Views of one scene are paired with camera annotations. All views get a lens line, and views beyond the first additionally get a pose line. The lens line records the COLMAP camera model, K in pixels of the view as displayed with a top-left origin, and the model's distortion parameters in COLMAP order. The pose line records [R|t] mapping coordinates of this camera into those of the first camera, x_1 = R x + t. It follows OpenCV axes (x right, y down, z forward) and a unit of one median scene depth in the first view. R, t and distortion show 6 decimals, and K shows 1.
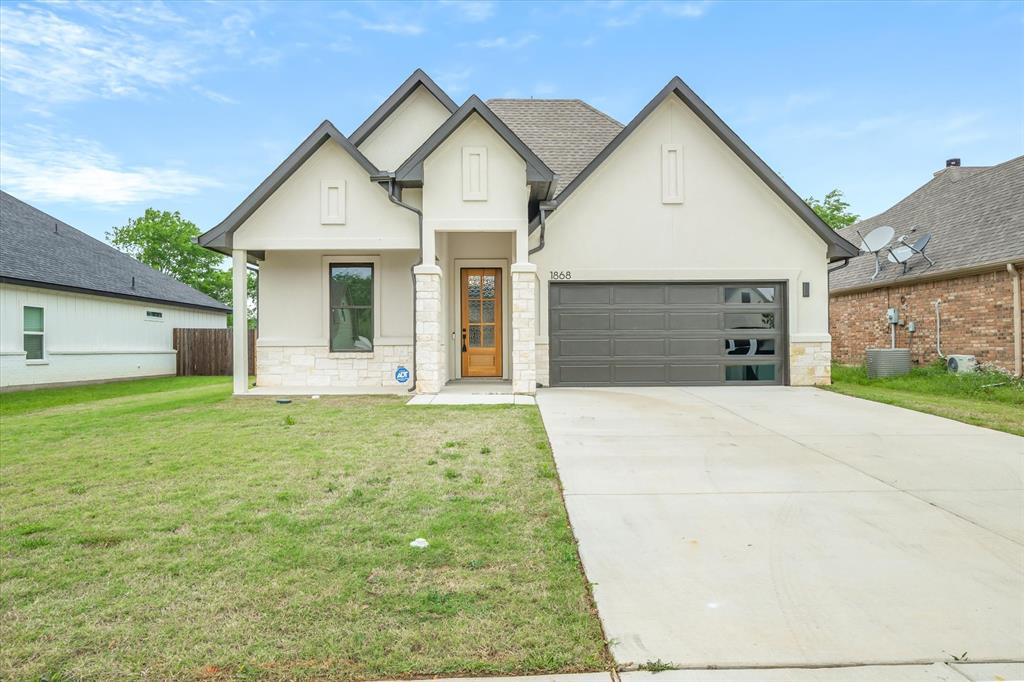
lens RADIAL K [[669.6, 0, 513.3], [0, 669.6, 344.7], [0, 0, 1]] dist [0.006188, -0.003259]
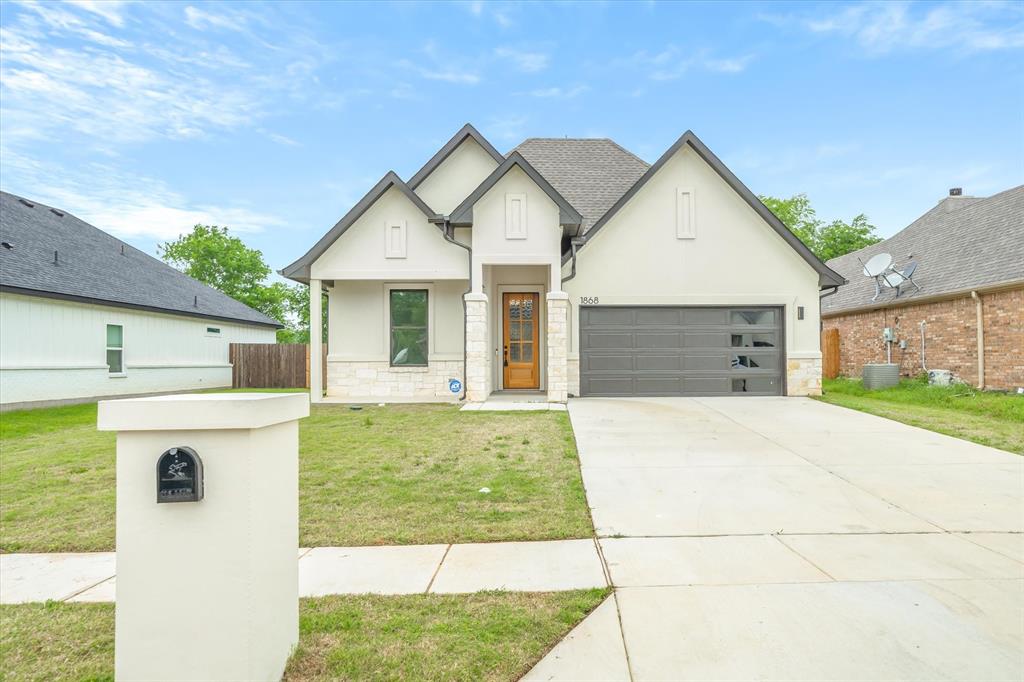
lens RADIAL K [[685.4, 0, 560.3], [0, 685.4, 355.9], [0, 0, 1]] dist [0.005463, -0.002567]
pose [[0.999916, 0.001207, 0.012882, 0.004981], [-0.001174, 0.999996, -0.002548, -0.004766], [-0.012885, 0.002533, 0.999914, -0.187737]]
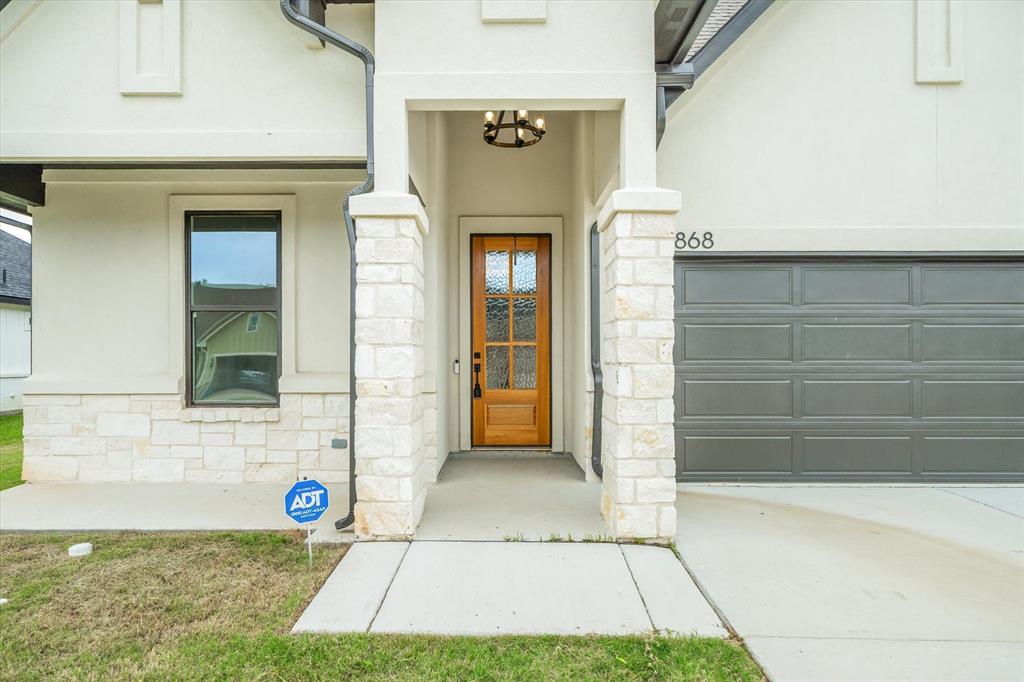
lens RADIAL K [[669.6, 0, 497.0], [0, 669.6, 357.0], [0, 0, 1]] dist [0.006188, -0.003259]
pose [[0.999491, 0.005678, -0.031393, -0.047425], [-0.005527, 0.999973, 0.004915, -0.026086], [0.031420, -0.004739, 0.999495, 0.549626]]
